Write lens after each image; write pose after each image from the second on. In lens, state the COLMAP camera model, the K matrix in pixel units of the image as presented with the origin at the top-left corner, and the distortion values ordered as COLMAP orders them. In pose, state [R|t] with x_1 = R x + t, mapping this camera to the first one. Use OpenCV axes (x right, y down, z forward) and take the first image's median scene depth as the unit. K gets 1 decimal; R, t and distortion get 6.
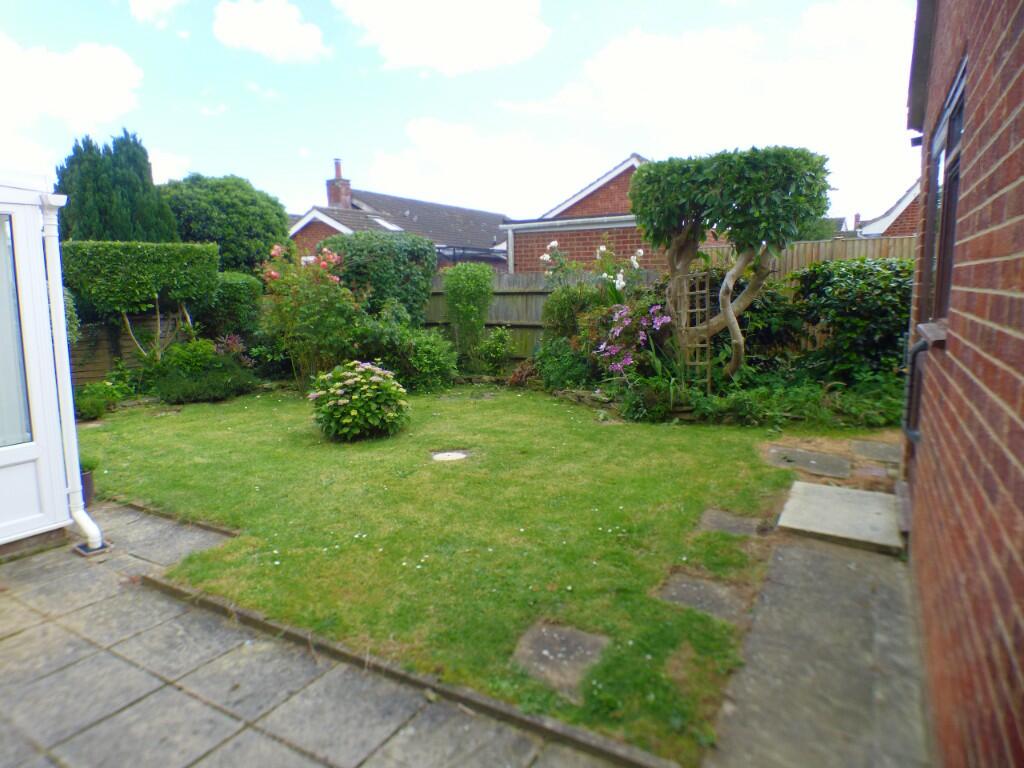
lens RADIAL K [[625.1, 0, 512.9], [0, 625.1, 382.4], [0, 0, 1]] dist [0.004334, 0.000422]
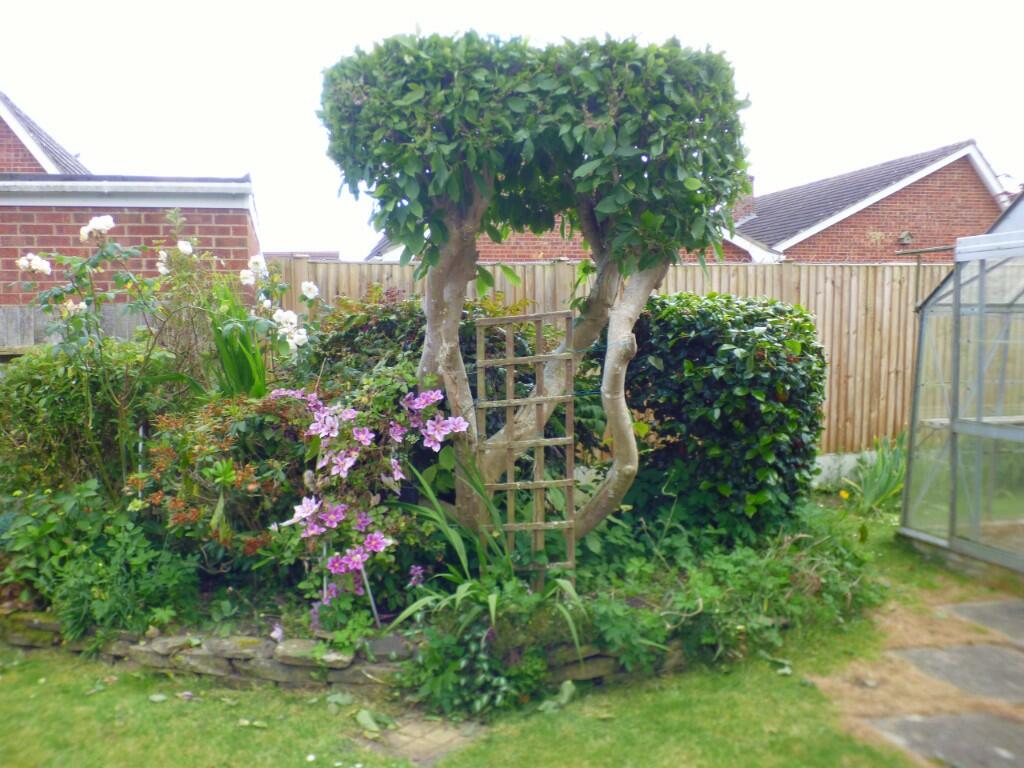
lens RADIAL K [[863.5, 0, 512.8], [0, 863.5, 382.7], [0, 0, 1]] dist [-0.019089, -0.006610]
pose [[0.708916, -0.050627, 0.703474, -0.121357], [0.110741, 0.993039, -0.040132, -0.101171], [-0.696545, 0.106353, 0.709587, 0.575014]]
